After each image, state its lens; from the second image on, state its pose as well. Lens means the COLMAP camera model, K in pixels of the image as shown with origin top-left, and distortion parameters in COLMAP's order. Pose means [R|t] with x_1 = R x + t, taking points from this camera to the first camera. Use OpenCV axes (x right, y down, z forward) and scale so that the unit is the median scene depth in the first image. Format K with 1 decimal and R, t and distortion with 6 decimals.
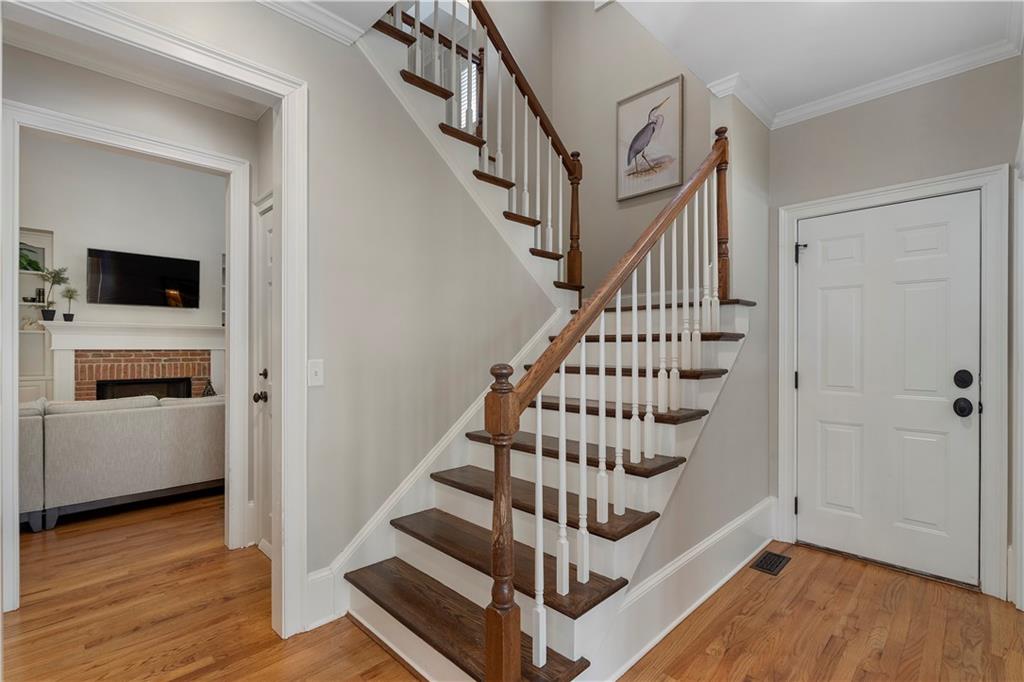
lens RADIAL K [[466.1, 0, 512.2], [0, 466.1, 344.5], [0, 0, 1]] dist [-0.004759, 0.000603]
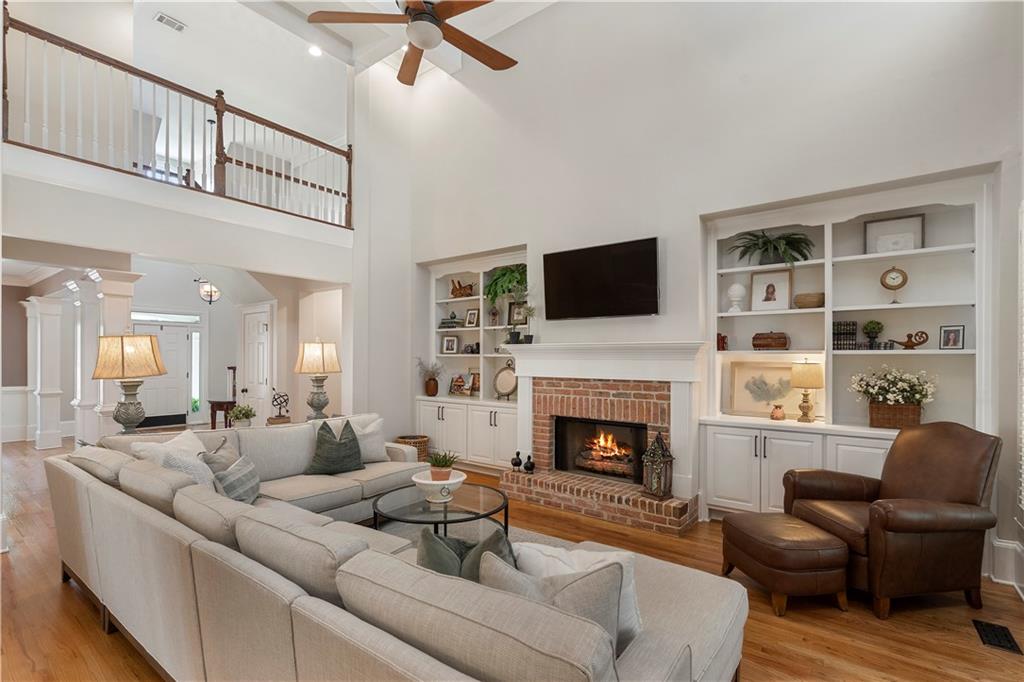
lens RADIAL K [[466.1, 0, 506.7], [0, 466.1, 360.2], [0, 0, 1]] dist [-0.004759, 0.000603]
pose [[0.150531, -0.001526, -0.988604, -0.096013], [-0.000153, 0.999999, -0.001567, -0.016889], [0.988605, 0.000387, 0.150531, 0.778775]]
